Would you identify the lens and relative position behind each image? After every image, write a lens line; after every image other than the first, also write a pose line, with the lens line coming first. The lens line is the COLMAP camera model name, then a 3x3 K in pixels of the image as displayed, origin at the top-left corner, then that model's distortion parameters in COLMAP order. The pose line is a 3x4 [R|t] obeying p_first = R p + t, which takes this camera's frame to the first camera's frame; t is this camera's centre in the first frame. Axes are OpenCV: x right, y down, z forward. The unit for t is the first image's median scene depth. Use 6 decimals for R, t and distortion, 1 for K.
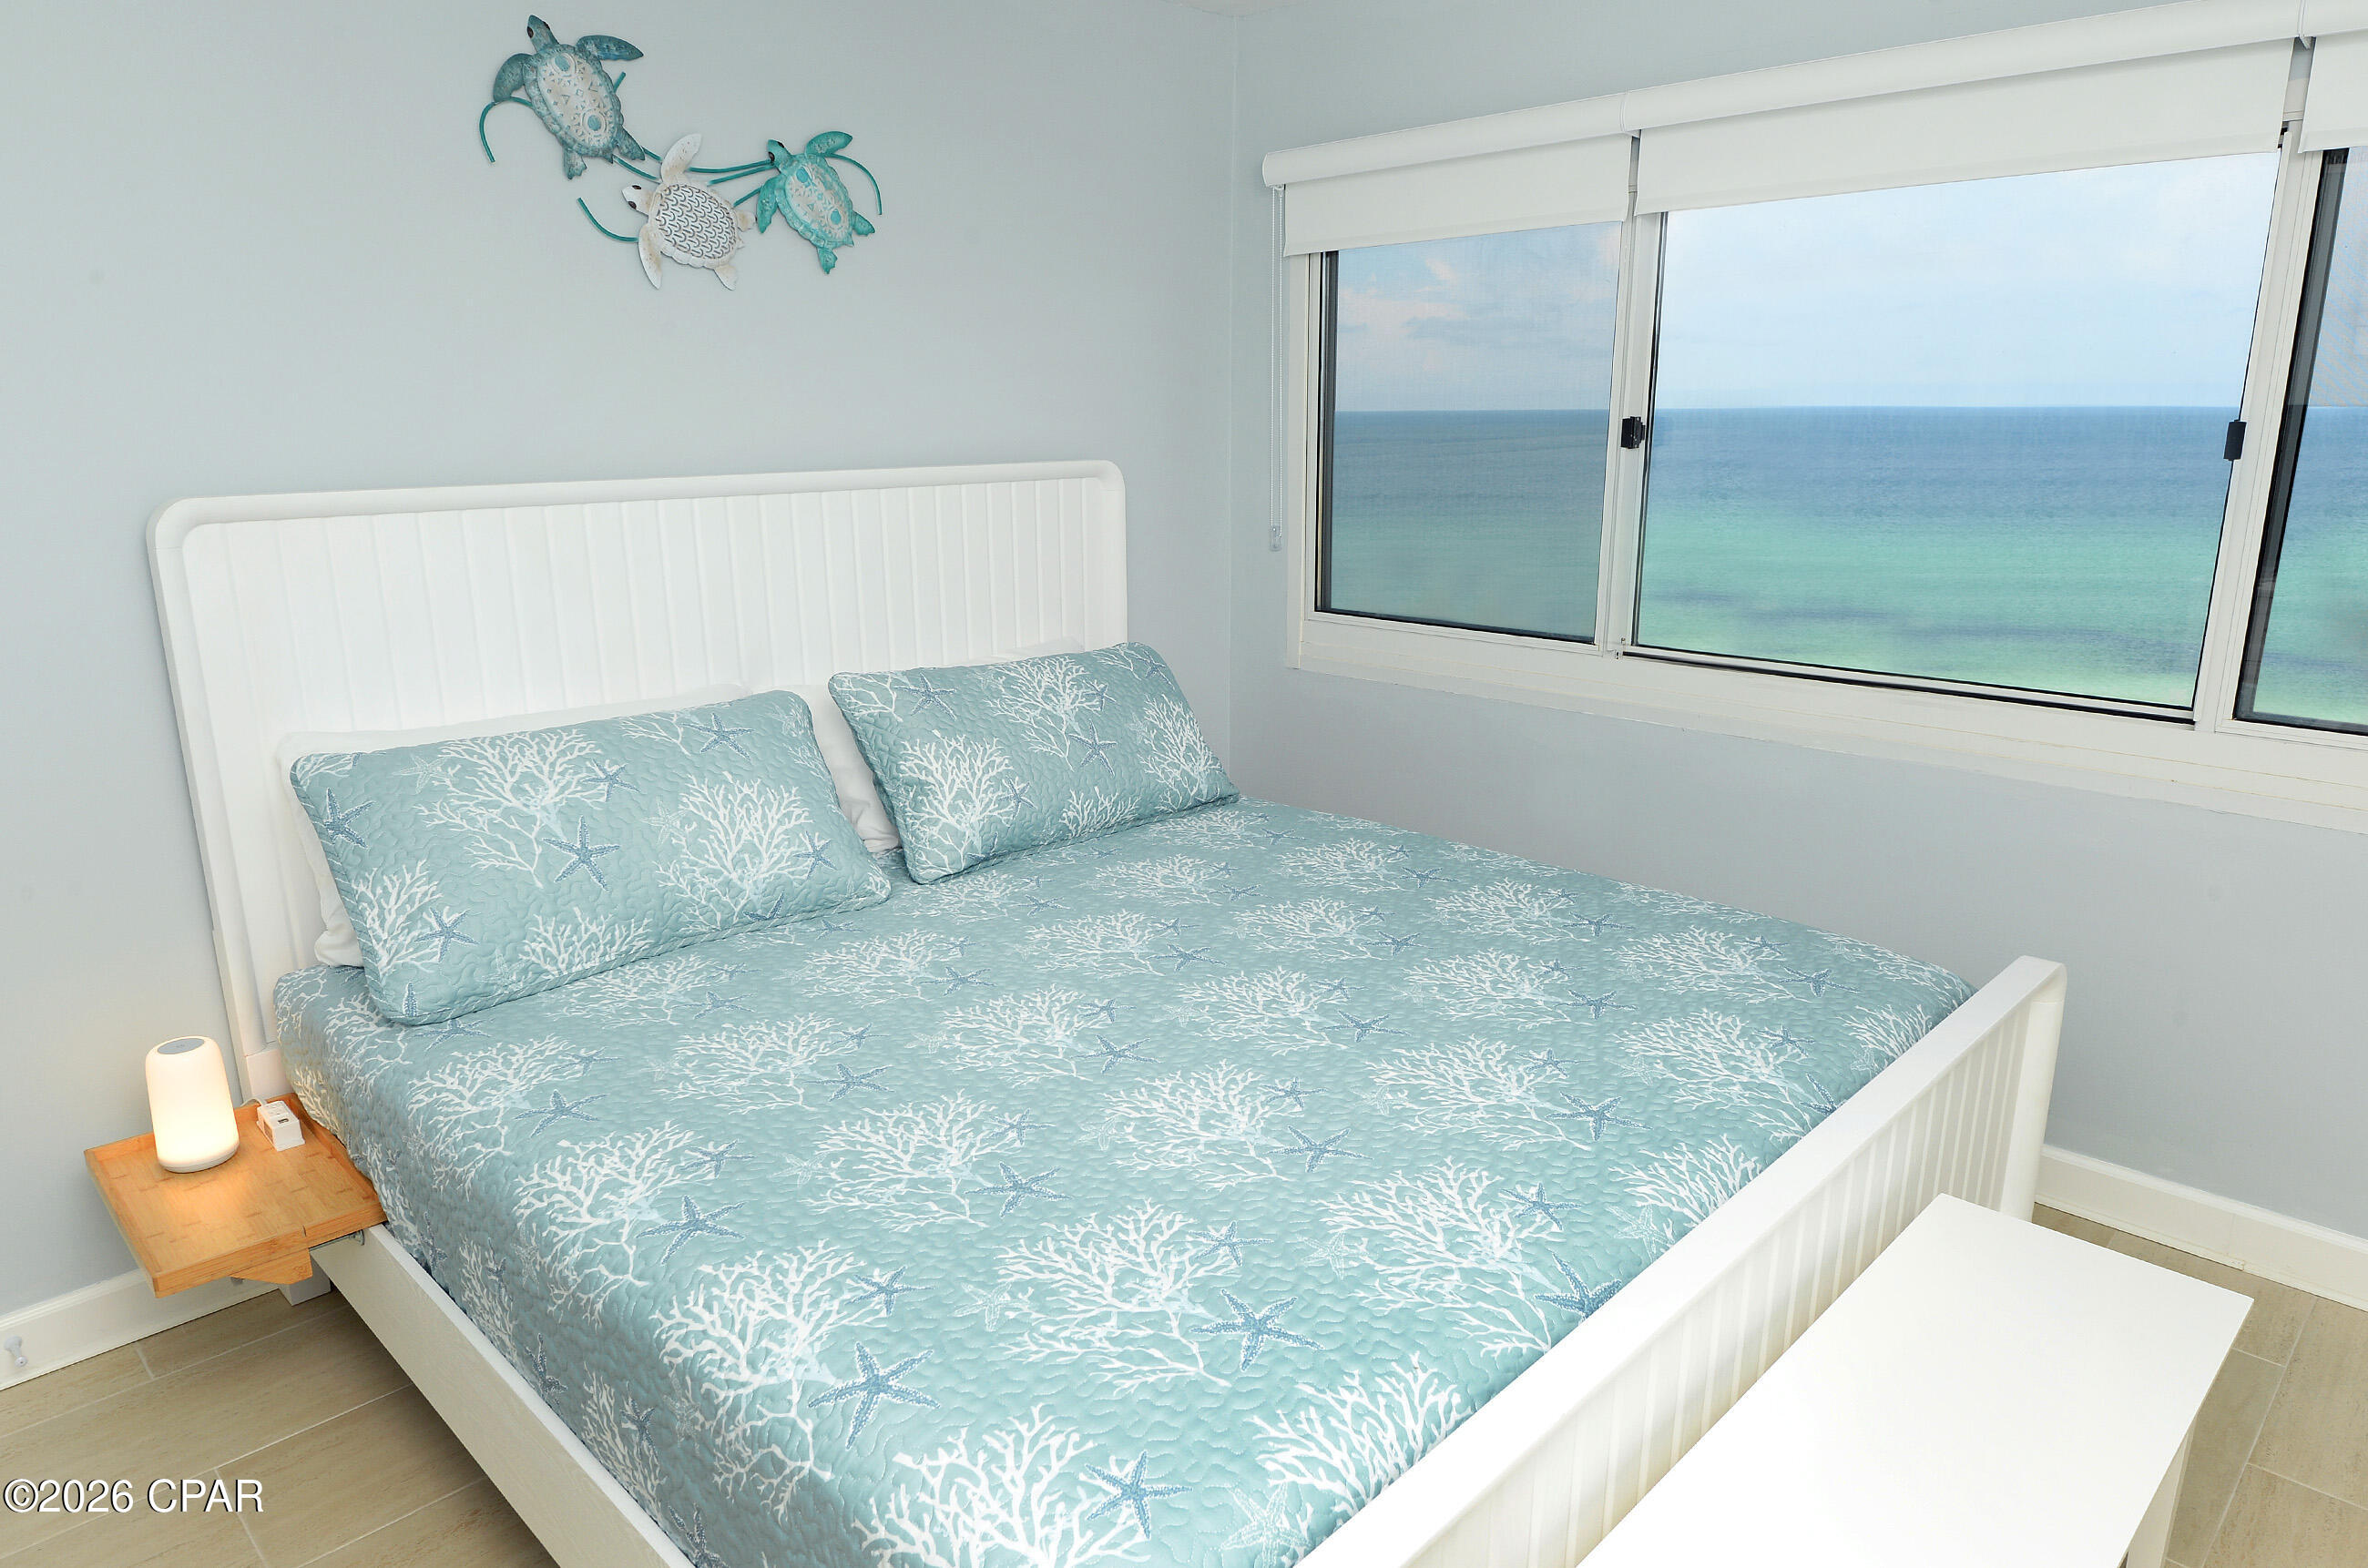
lens RADIAL K [[1478.6, 0, 1184.0], [0, 1478.6, 784.0], [0, 0, 1]] dist [0.034007, -0.049073]
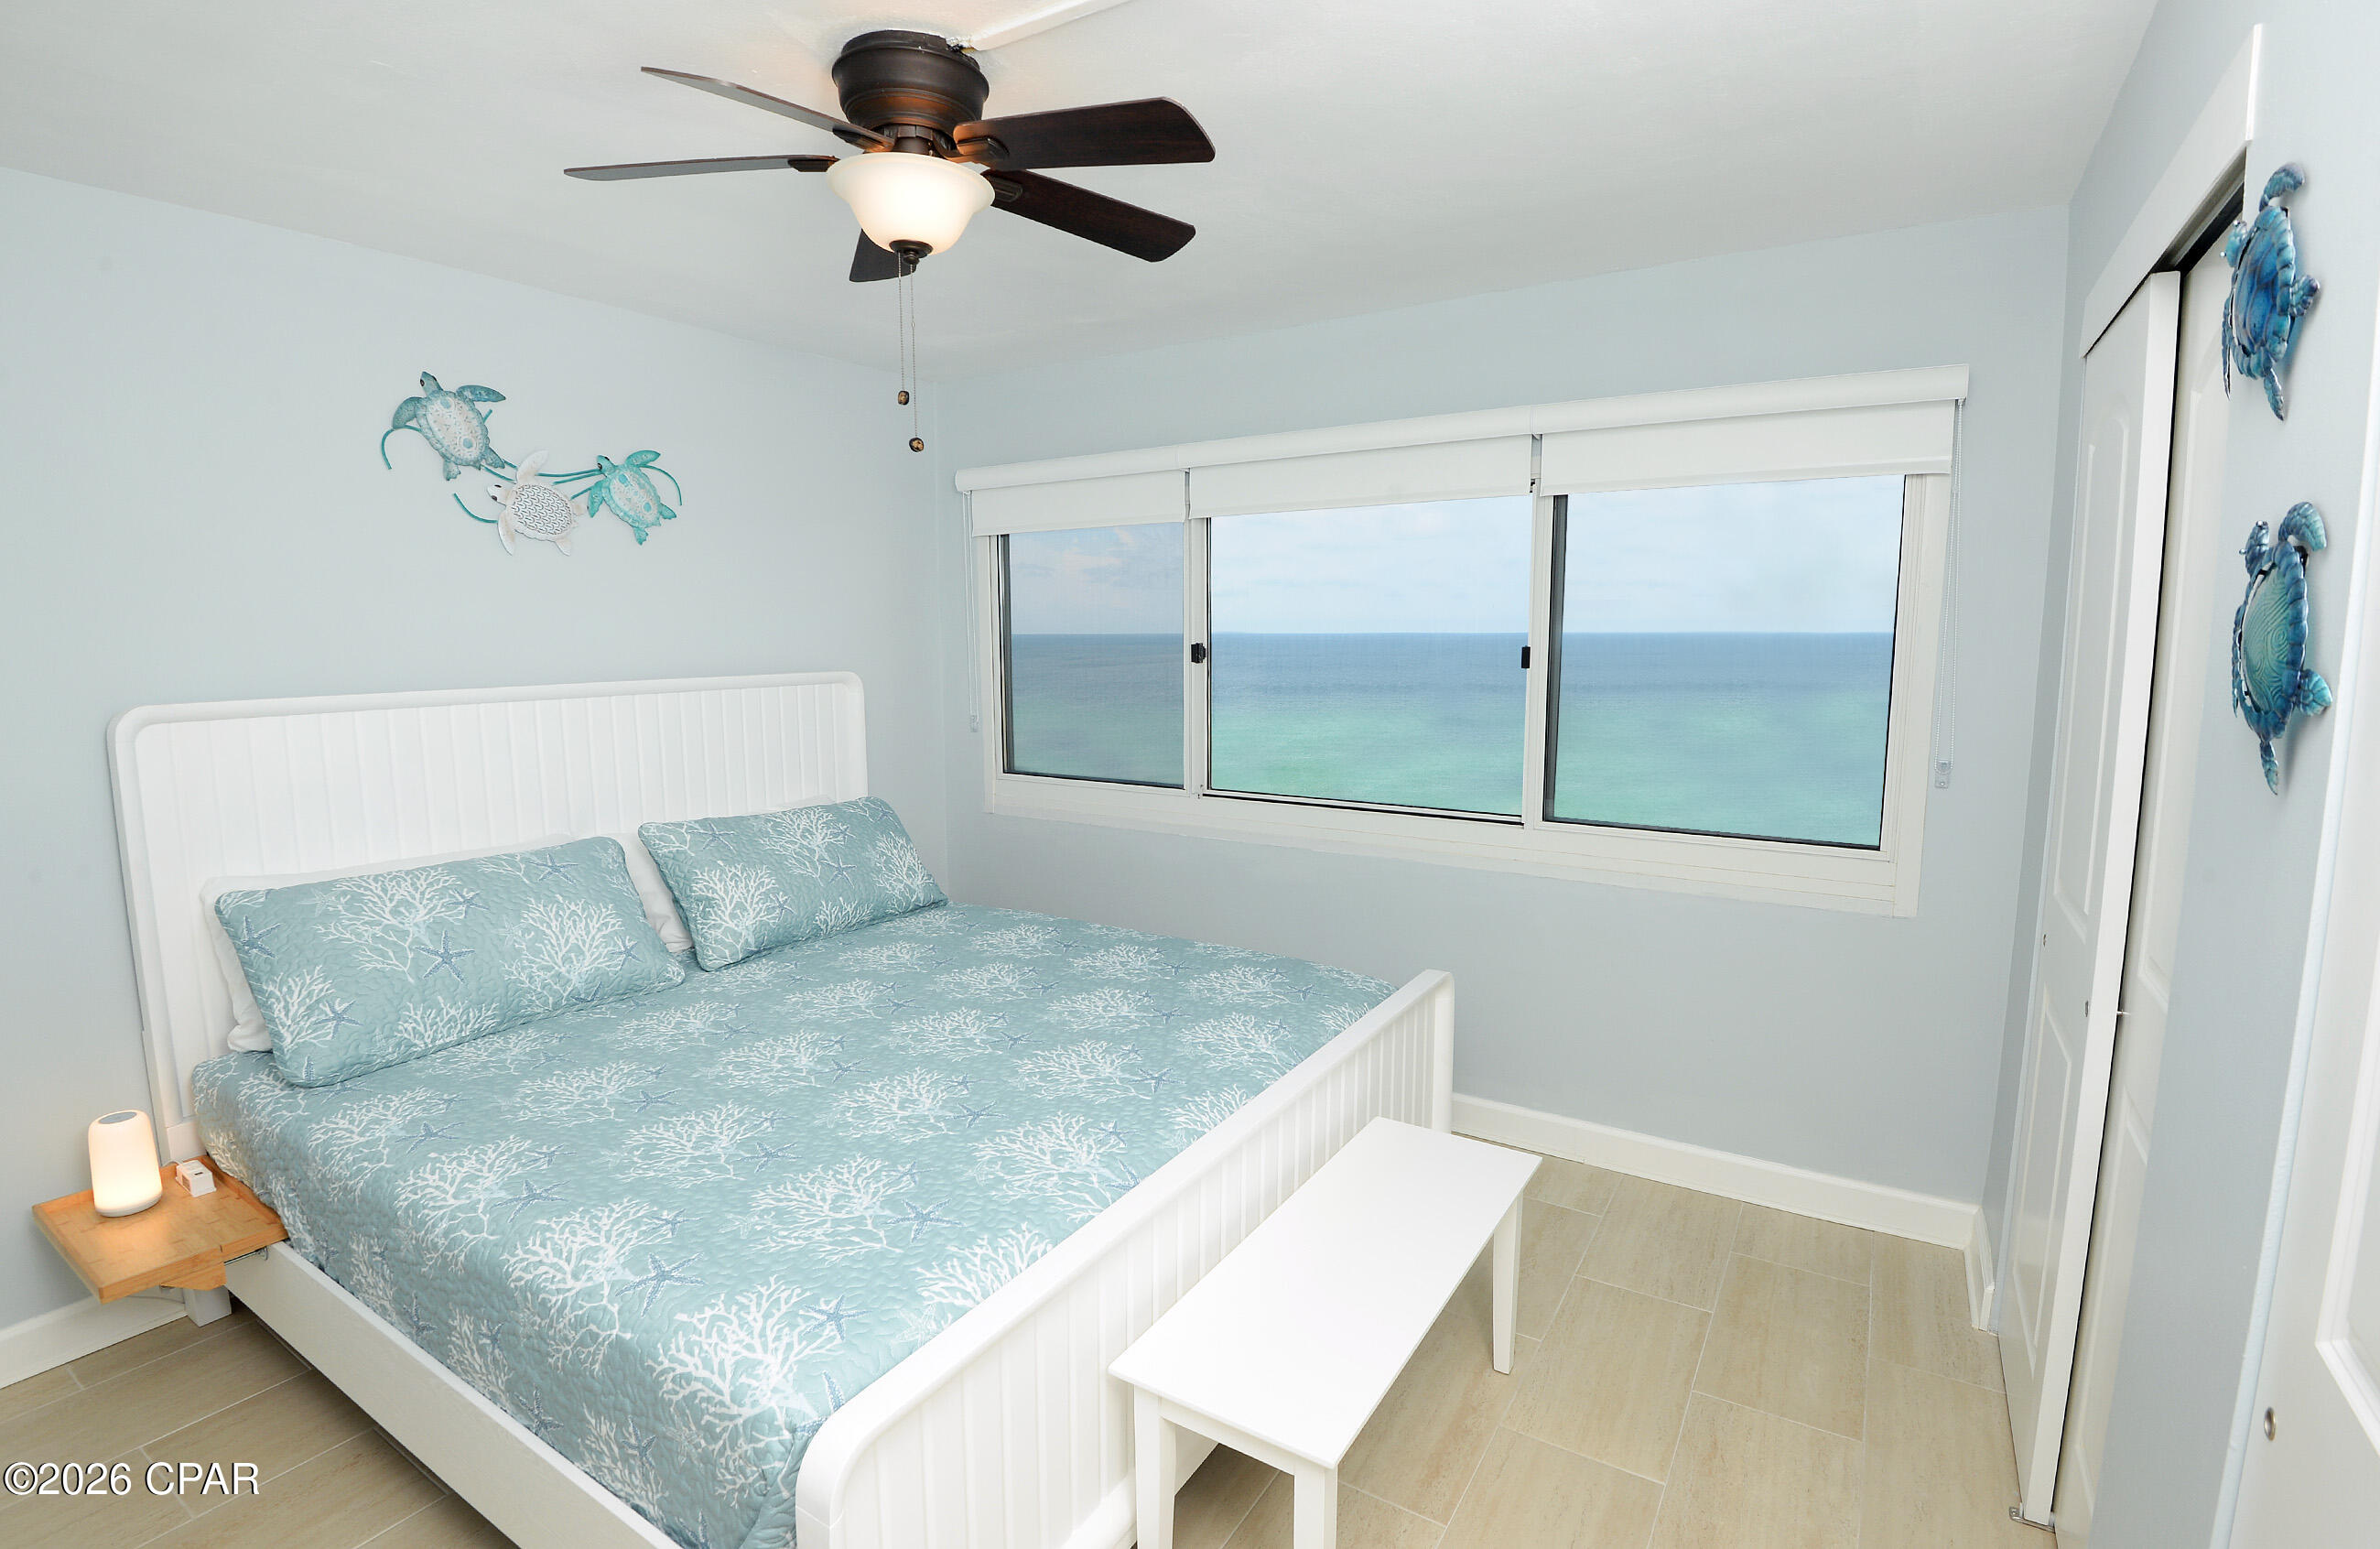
lens RADIAL K [[1116.1, 0, 1190.0], [0, 1116.1, 774.5], [0, 0, 1]] dist [-0.014745, -0.018521]
pose [[0.975765, -0.024428, 0.217456, 0.049979], [0.050238, 0.992213, -0.113970, 0.031116], [-0.212978, 0.122132, 0.969394, -0.158583]]
